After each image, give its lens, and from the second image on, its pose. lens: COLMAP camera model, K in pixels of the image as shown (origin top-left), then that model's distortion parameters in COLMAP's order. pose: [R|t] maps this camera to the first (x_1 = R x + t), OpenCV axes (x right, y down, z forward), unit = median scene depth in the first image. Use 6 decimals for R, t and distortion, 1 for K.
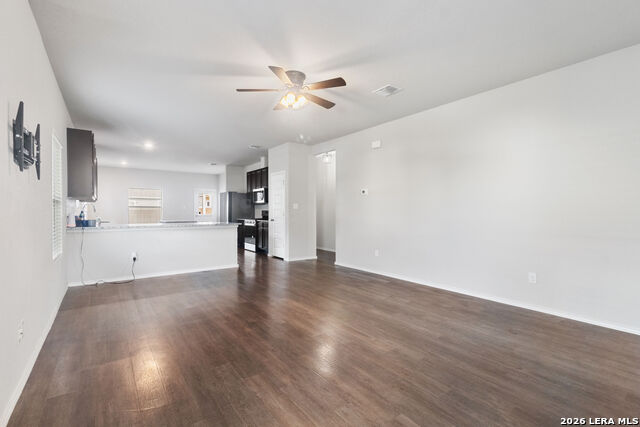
lens RADIAL K [[295.0, 0, 318.7], [0, 295.0, 209.3], [0, 0, 1]] dist [0.007772, 0.000291]
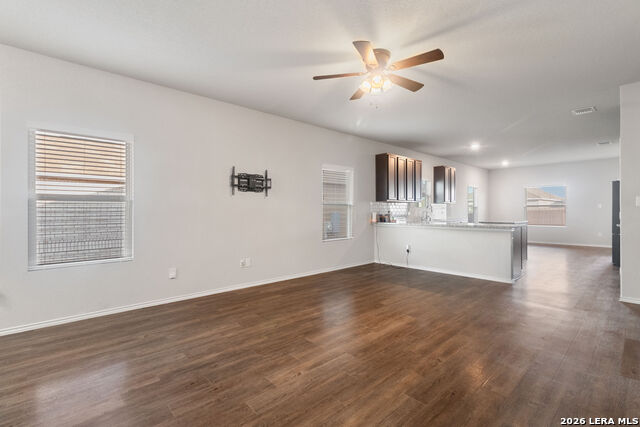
lens RADIAL K [[295.0, 0, 318.7], [0, 295.0, 209.3], [0, 0, 1]] dist [0.007772, 0.000291]
pose [[0.098533, -0.007537, -0.995105, 0.735790], [0.011295, 0.999915, -0.006454, 0.005487], [0.995070, -0.010604, 0.098610, 0.727141]]
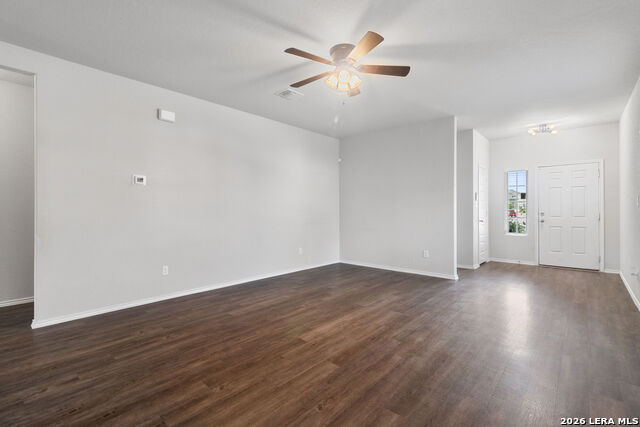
lens RADIAL K [[295.0, 0, 318.7], [0, 295.0, 209.3], [0, 0, 1]] dist [0.007772, 0.000291]
pose [[-0.199151, 0.003520, 0.979963, -0.868817], [-0.004551, 0.999979, -0.004517, 0.008146], [-0.979958, -0.005359, -0.199131, 1.203945]]
